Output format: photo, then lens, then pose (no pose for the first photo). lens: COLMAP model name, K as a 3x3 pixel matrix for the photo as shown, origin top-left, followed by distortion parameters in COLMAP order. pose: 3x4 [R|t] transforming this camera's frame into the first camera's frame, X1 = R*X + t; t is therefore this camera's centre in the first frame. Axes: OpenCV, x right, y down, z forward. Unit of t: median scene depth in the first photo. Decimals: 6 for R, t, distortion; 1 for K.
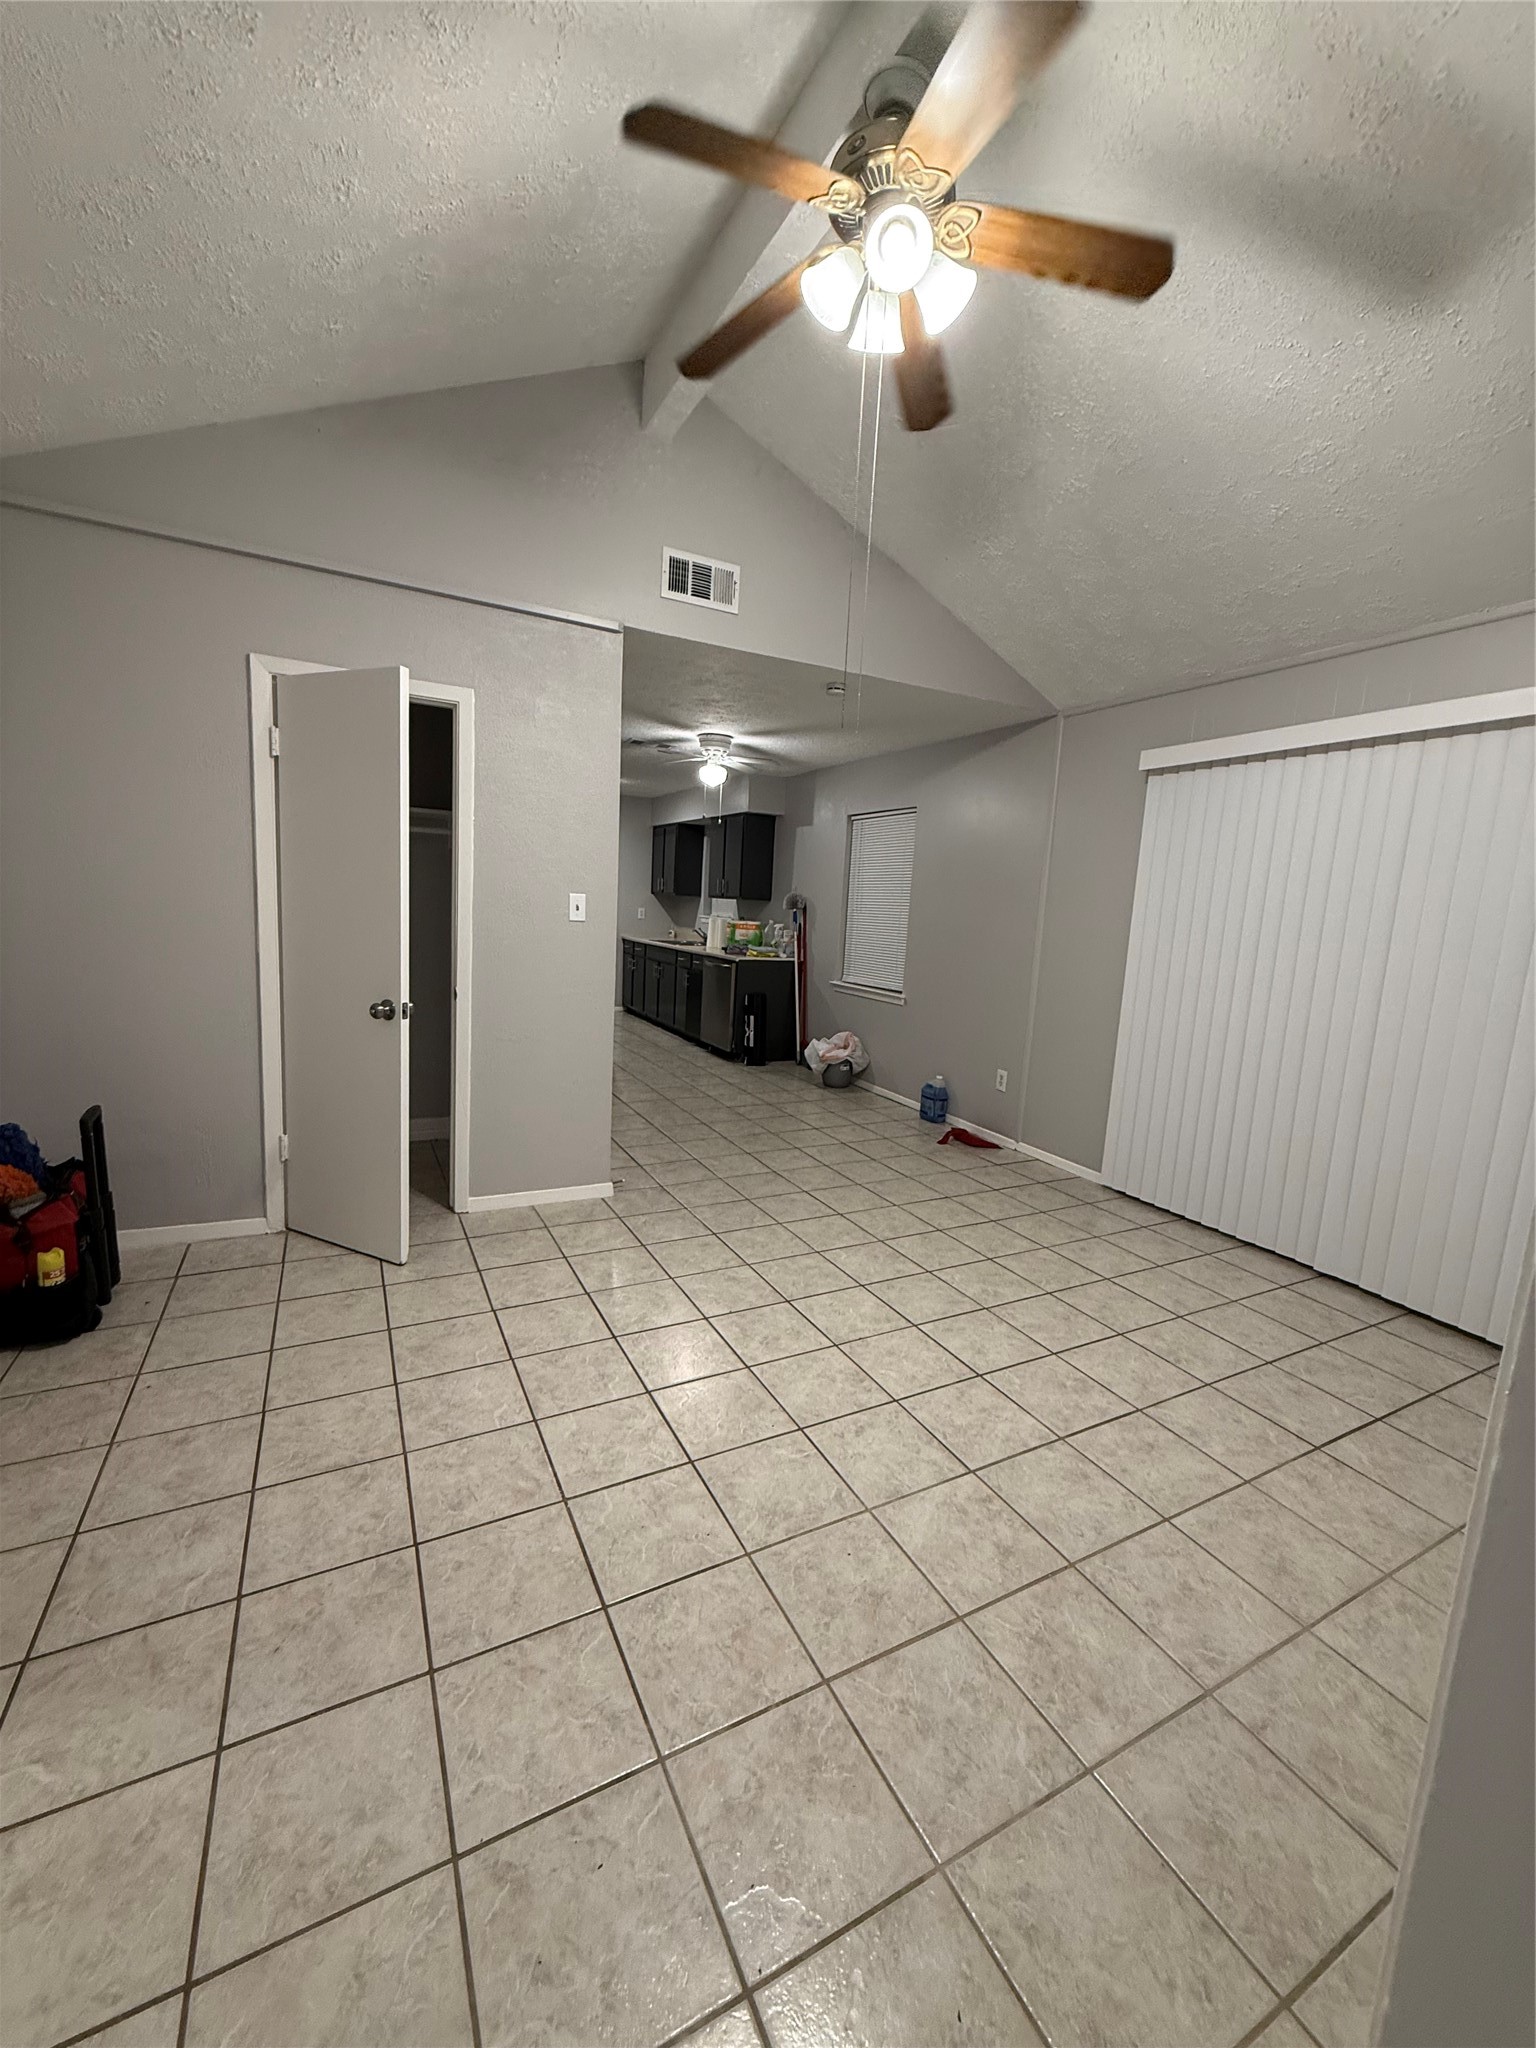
lens RADIAL K [[808.7, 0, 770.1], [0, 808.7, 1019.8], [0, 0, 1]] dist [0.001178, 0.000030]
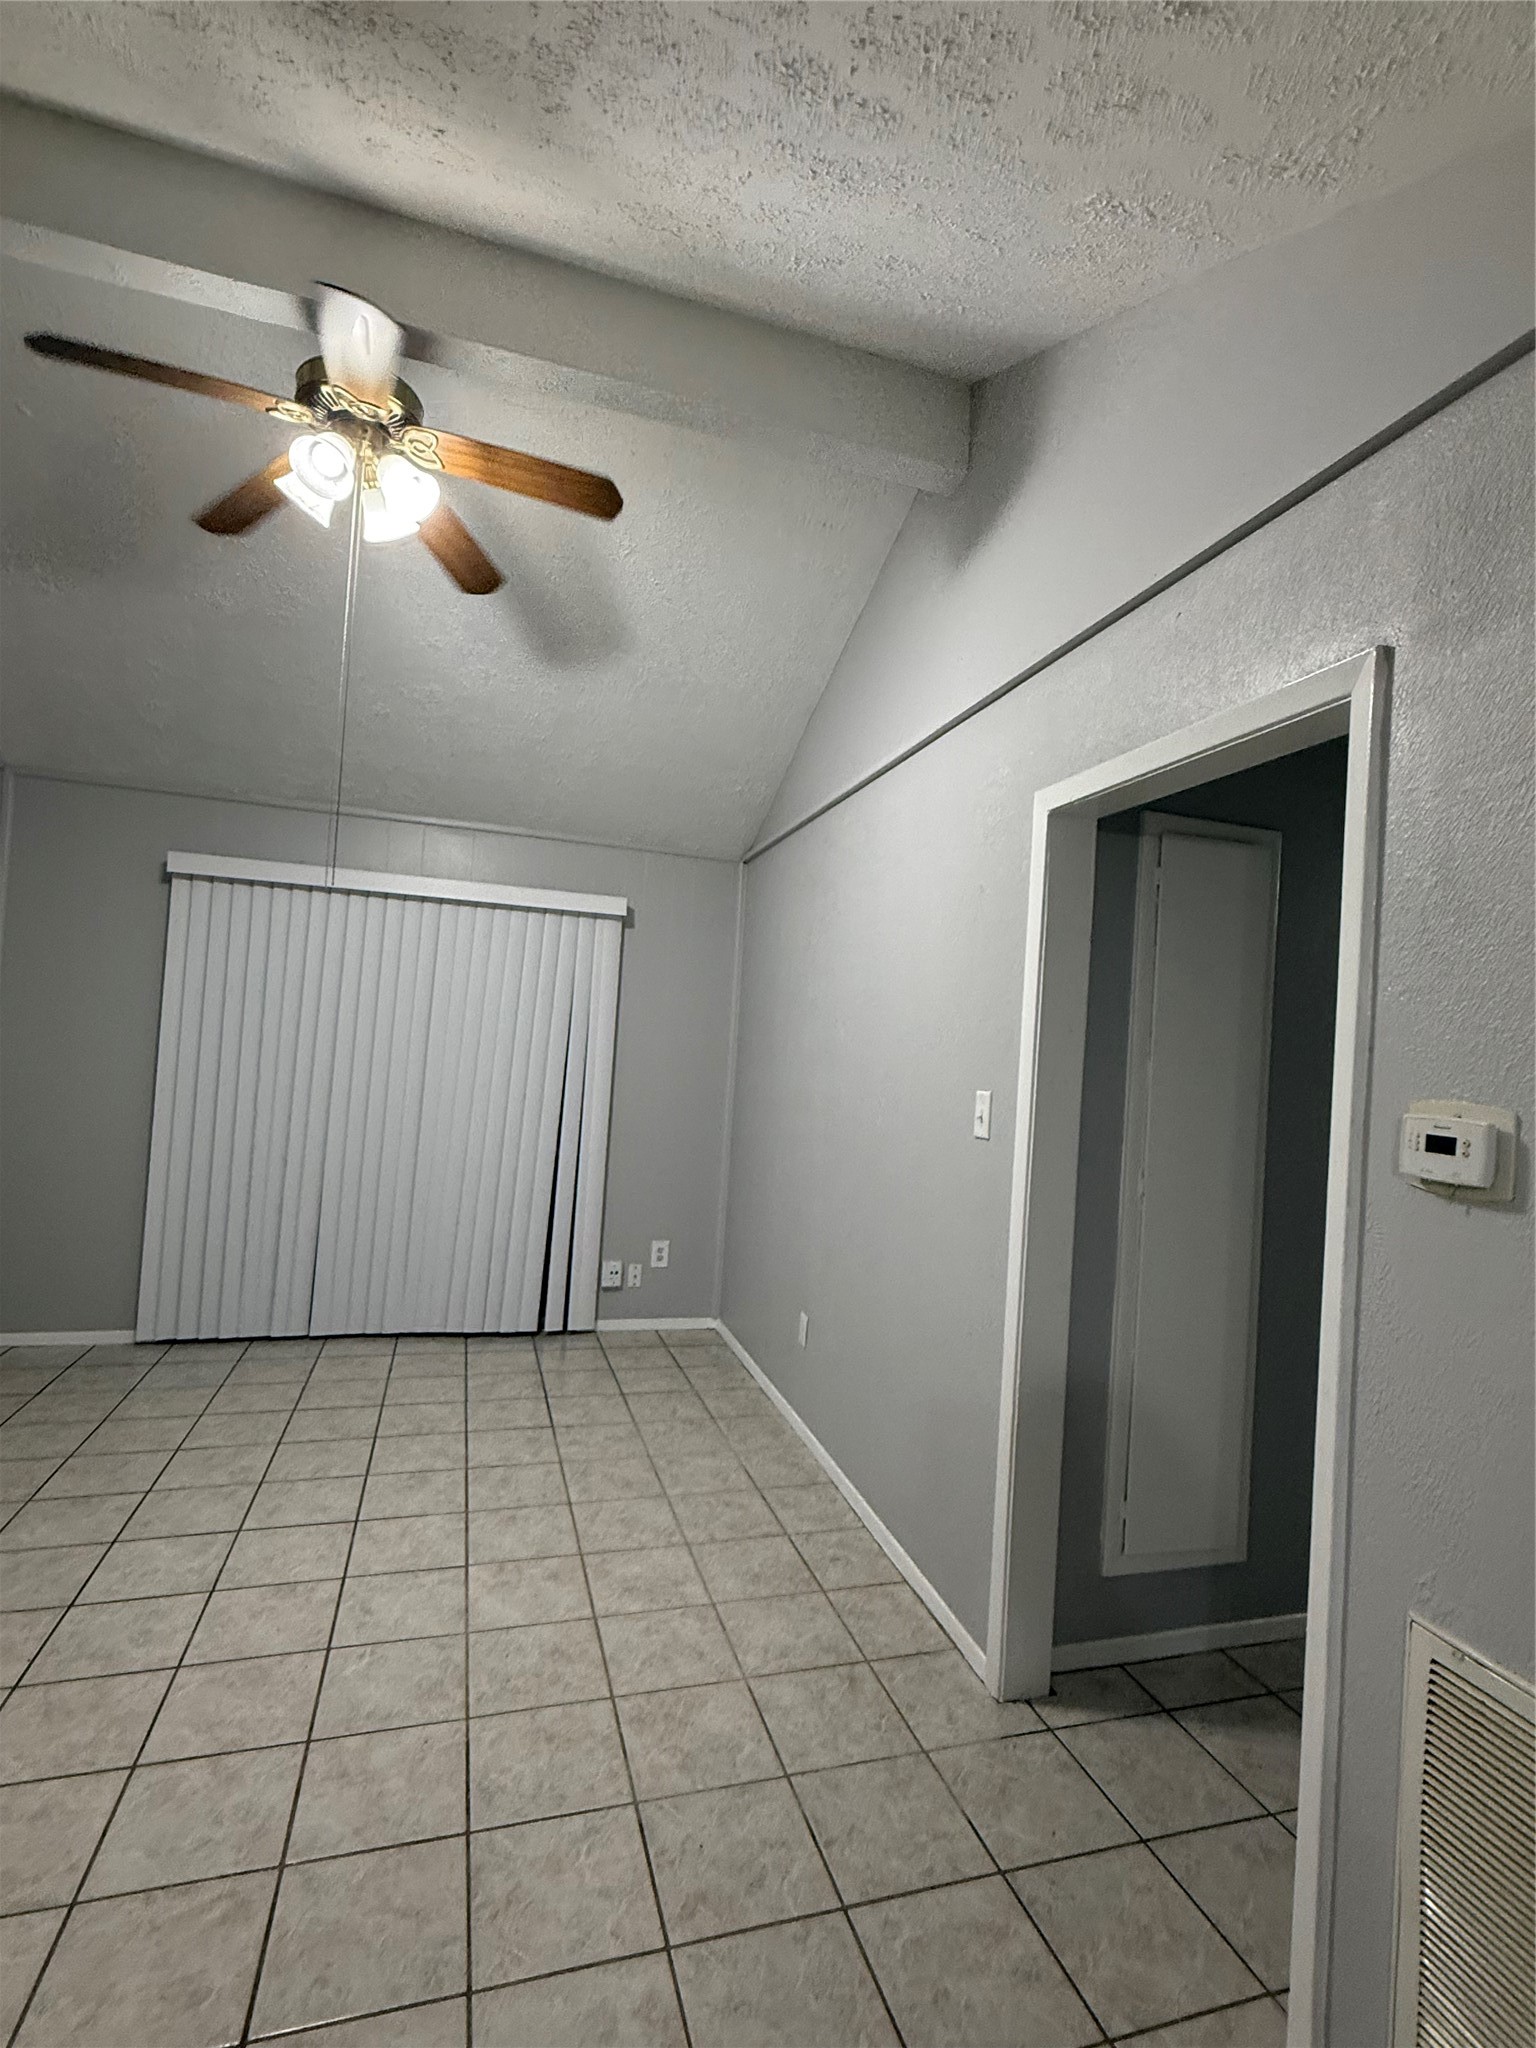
lens RADIAL K [[959.8, 0, 770.6], [0, 959.8, 1020.7], [0, 0, 1]] dist [0.005395, 0.001013]
pose [[0.185190, -0.014030, 0.982603, -1.028541], [0.089703, 0.995965, -0.002685, -0.158052], [-0.978600, 0.088639, 0.185701, 0.295229]]
